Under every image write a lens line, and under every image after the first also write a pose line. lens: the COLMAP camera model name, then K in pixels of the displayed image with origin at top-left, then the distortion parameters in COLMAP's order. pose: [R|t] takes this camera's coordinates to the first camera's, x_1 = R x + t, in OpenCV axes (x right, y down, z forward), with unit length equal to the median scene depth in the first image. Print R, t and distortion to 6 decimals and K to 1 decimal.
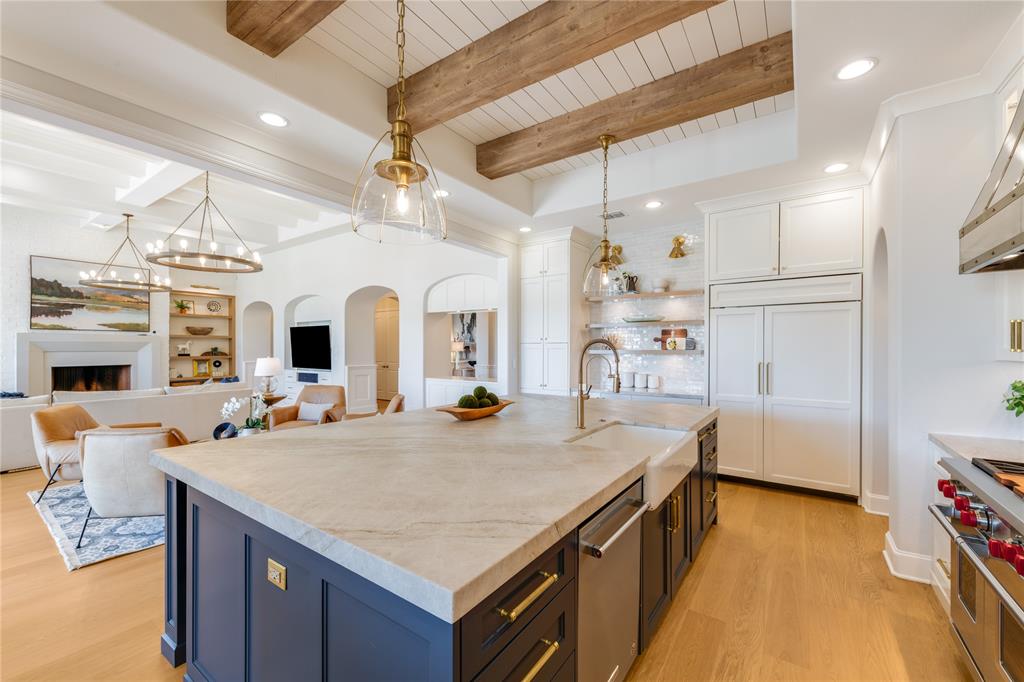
lens RADIAL K [[412.5, 0, 525.3], [0, 412.5, 350.9], [0, 0, 1]] dist [-0.000060, -0.001118]
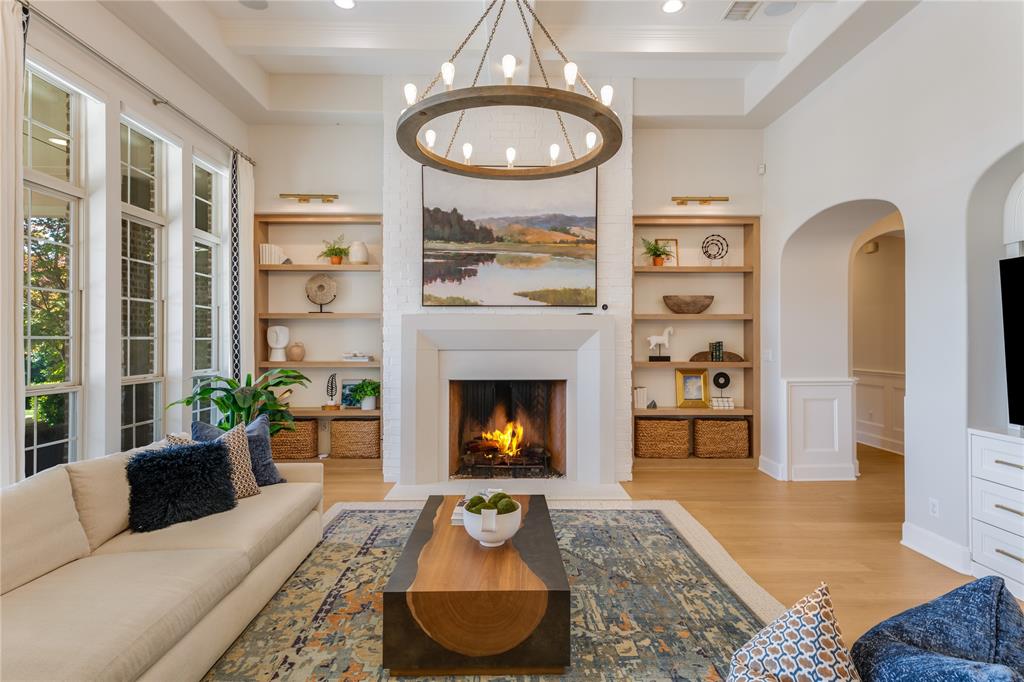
lens RADIAL K [[520.5, 0, 515.5], [0, 520.5, 338.7], [0, 0, 1]] dist [0.013504, -0.002271]
pose [[0.570175, -0.004738, -0.821510, -0.508008], [-0.006160, 0.999931, -0.010043, -0.005750], [0.821500, 0.010786, 0.570106, 0.617479]]
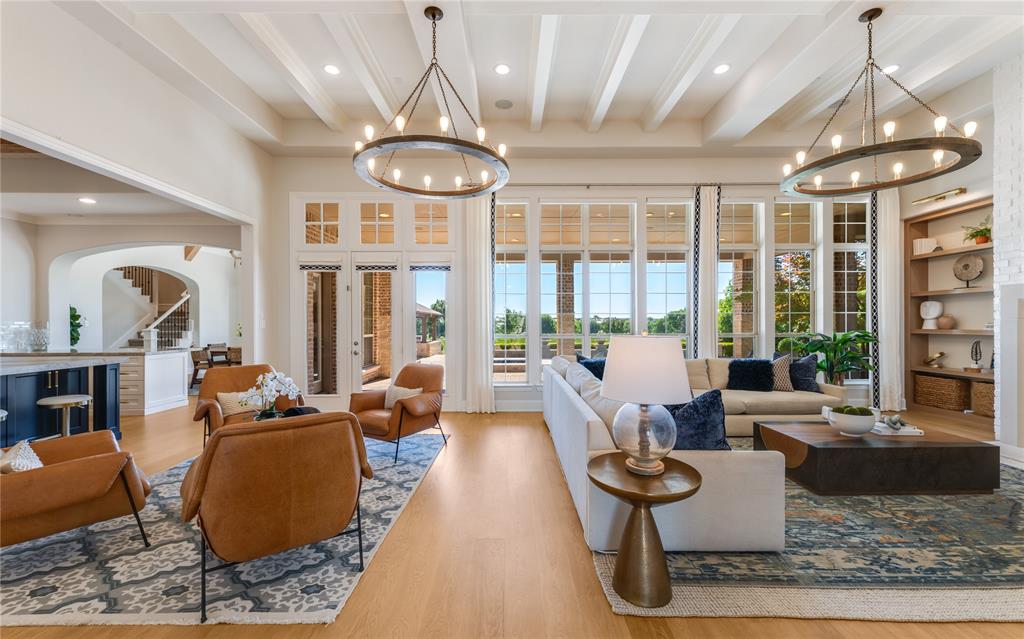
lens RADIAL K [[409.9, 0, 513.5], [0, 409.9, 322.1], [0, 0, 1]] dist [0.008183, -0.002759]
pose [[-0.827230, -0.000519, -0.561864, -0.304166], [-0.002096, 0.999995, 0.002161, 0.005846], [0.561860, 0.002965, -0.827227, 0.909285]]
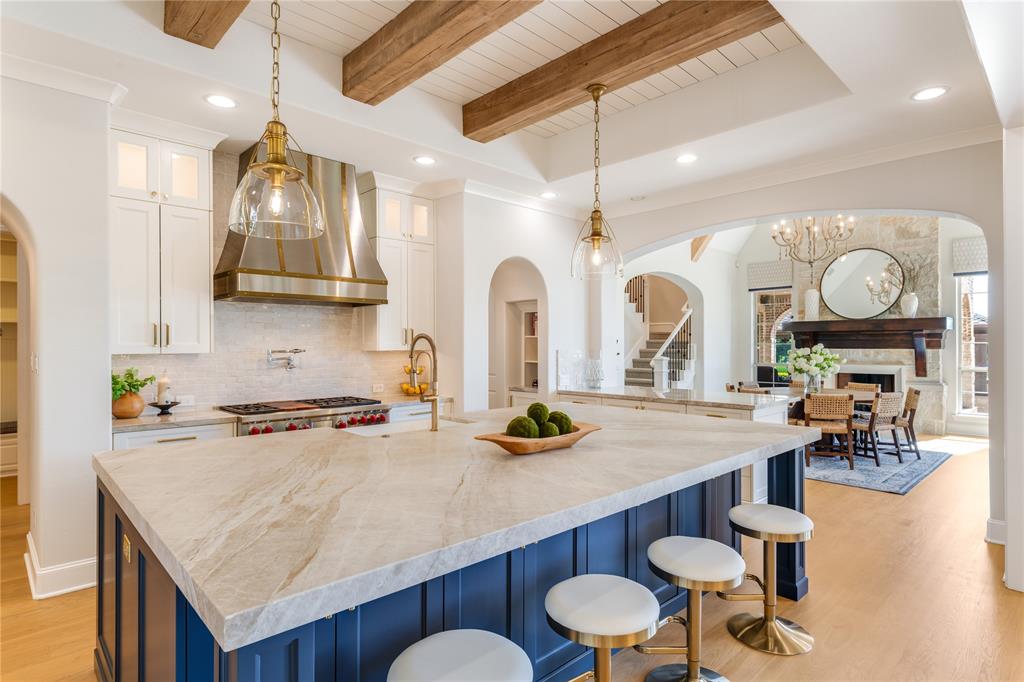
lens RADIAL K [[534.9, 0, 517.4], [0, 534.9, 345.0], [0, 0, 1]] dist [0.007211, -0.000214]
pose [[-0.977096, 0.001269, 0.212794, -0.083214], [0.002884, 0.999969, 0.007281, -0.003043], [-0.212779, 0.007728, -0.977070, 0.572946]]
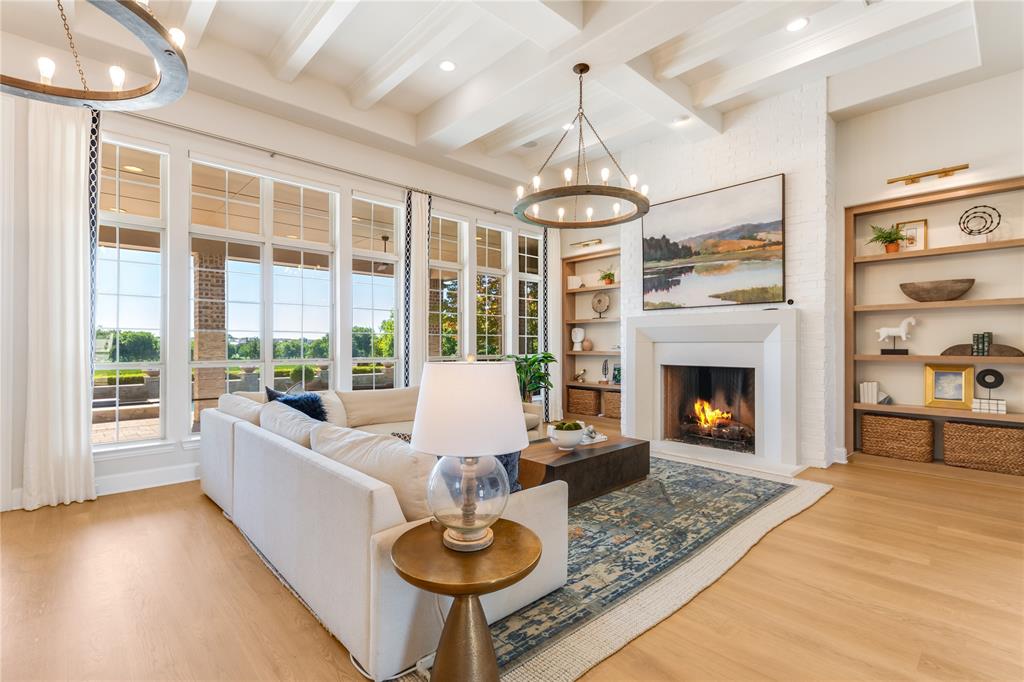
lens RADIAL K [[468.2, 0, 517.0], [0, 468.2, 341.0], [0, 0, 1]] dist [0.014080, -0.000794]
pose [[-0.222277, -0.009527, -0.974937, -0.306826], [-0.008041, 0.999936, -0.007938, 0.006491], [0.974950, 0.006075, -0.222339, 0.828798]]
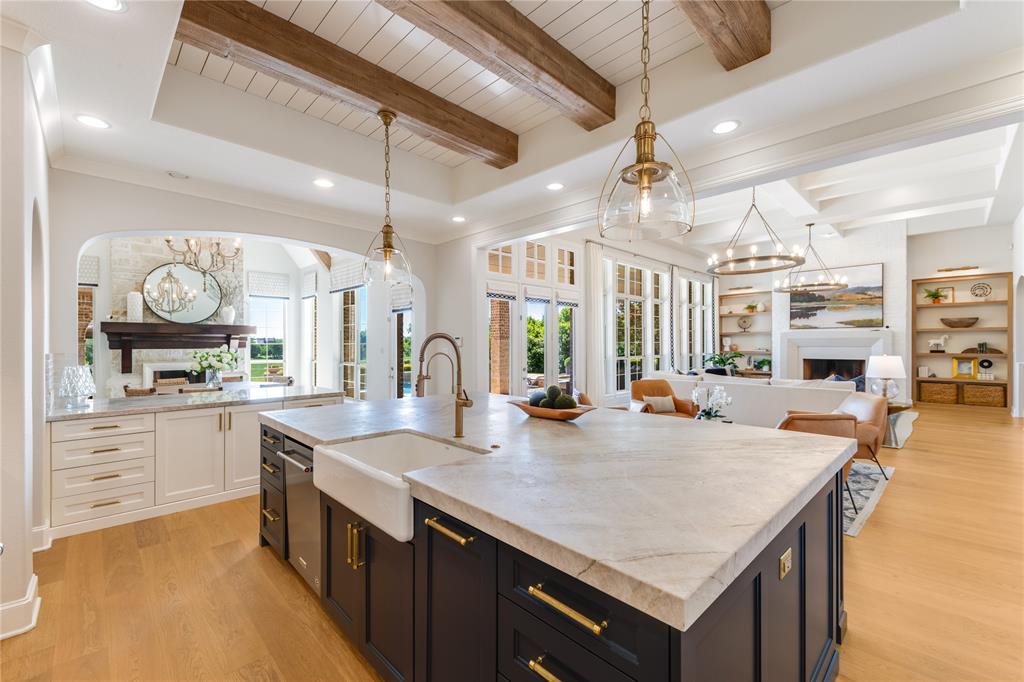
lens RADIAL K [[427.6, 0, 510.3], [0, 427.6, 343.9], [0, 0, 1]] dist [0.006504, -0.001784]
pose [[-0.201576, -0.000528, -0.979473, 0.265173], [-0.005396, 0.999985, 0.000571, -0.001980], [0.979458, 0.005401, -0.201576, 0.346126]]
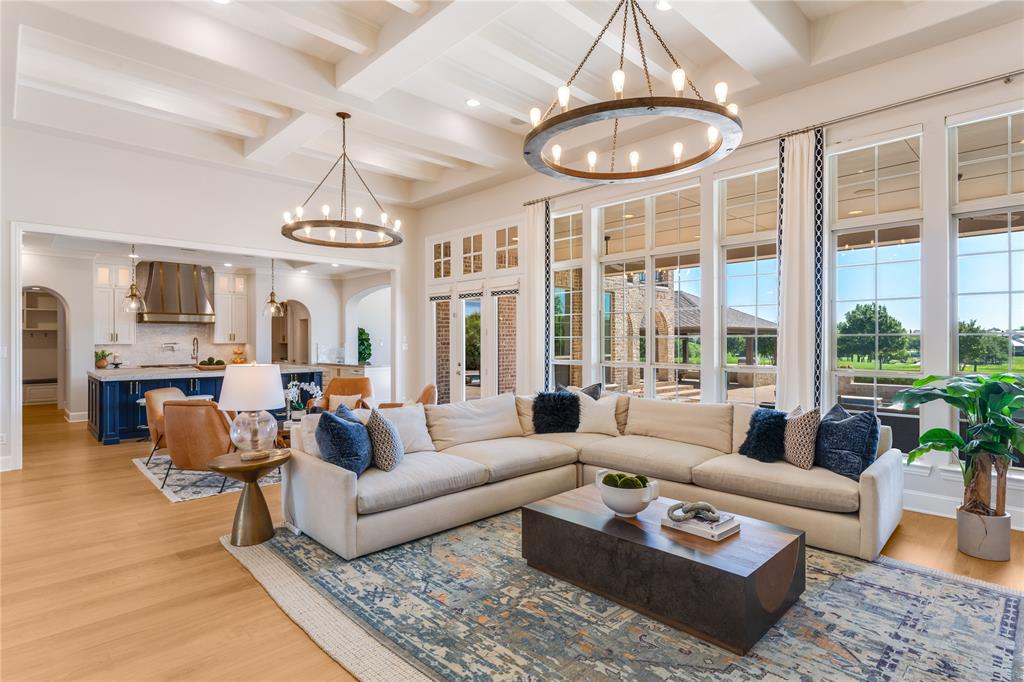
lens RADIAL K [[520.5, 0, 515.0], [0, 520.5, 342.9], [0, 0, 1]] dist [0.013504, -0.002271]
pose [[-0.978687, 0.000225, 0.205357, -0.756493], [0.002714, 0.999926, 0.011840, -0.007415], [-0.205339, 0.012145, -0.978616, 1.115249]]
